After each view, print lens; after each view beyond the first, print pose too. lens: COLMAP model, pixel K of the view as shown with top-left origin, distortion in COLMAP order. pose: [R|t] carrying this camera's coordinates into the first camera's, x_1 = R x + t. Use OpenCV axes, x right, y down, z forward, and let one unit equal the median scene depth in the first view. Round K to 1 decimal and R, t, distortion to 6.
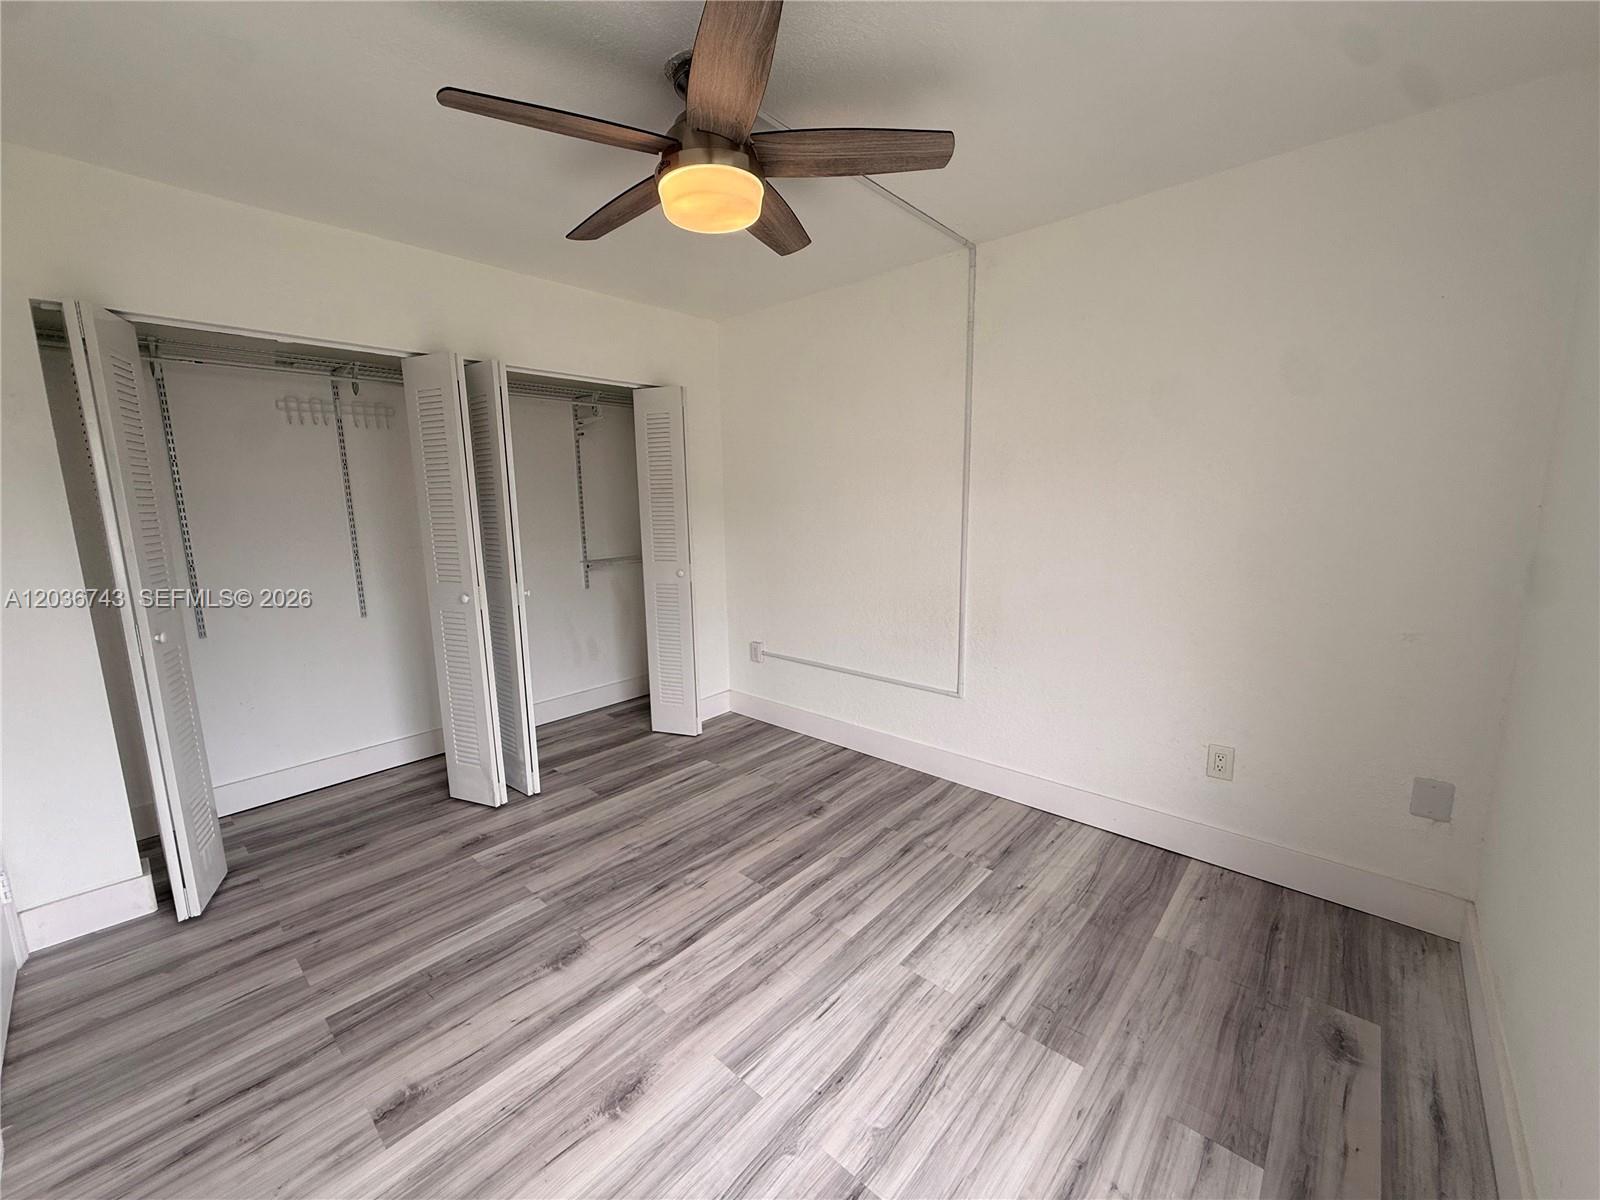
lens RADIAL K [[636.5, 0, 793.1], [0, 636.5, 599.4], [0, 0, 1]] dist [-0.000933, 0.000888]
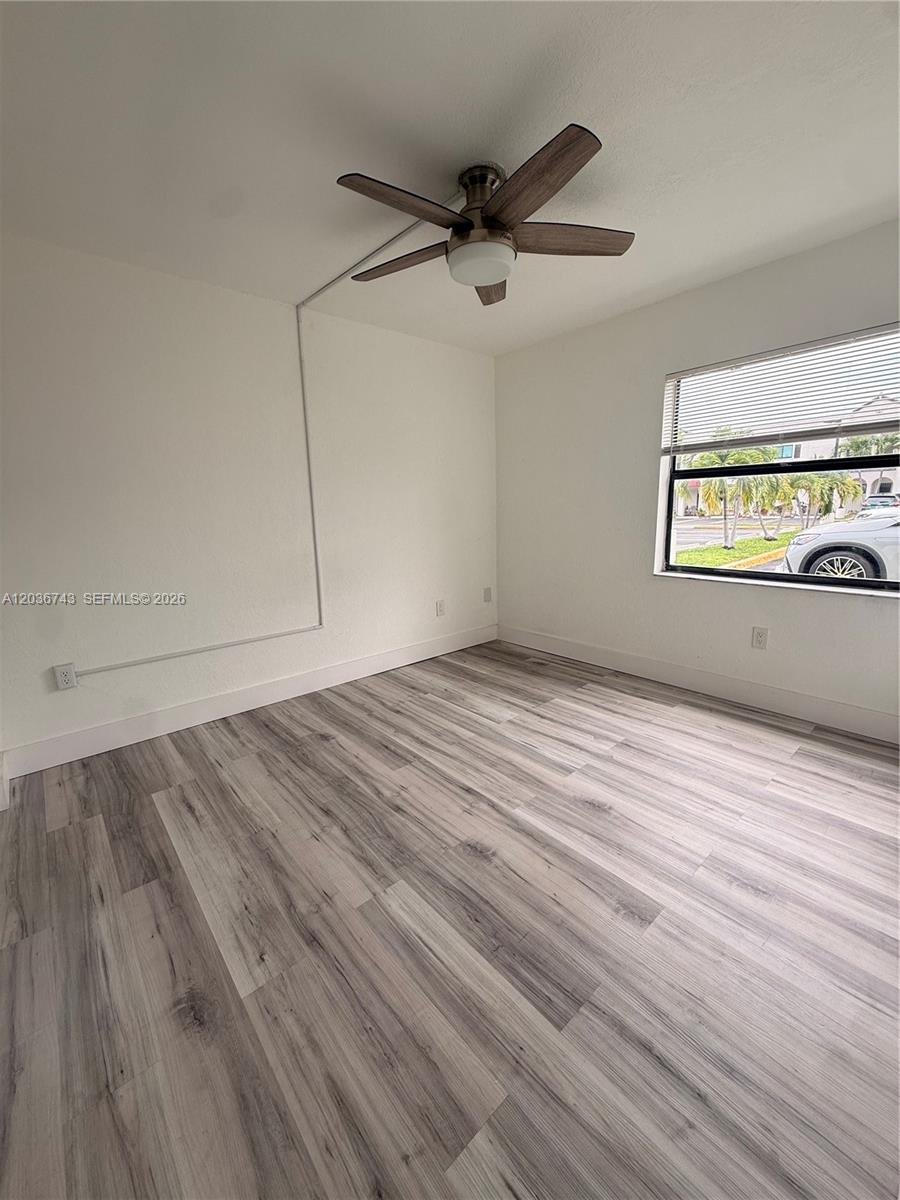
lens RADIAL K [[477.4, 0, 449.3], [0, 477.4, 595.7], [0, 0, 1]] dist [-0.000933, 0.000888]
pose [[0.120495, -0.171922, 0.977714, -1.029086], [0.183931, 0.971703, 0.148198, -0.031175], [-0.975526, 0.161974, 0.148707, 0.764935]]
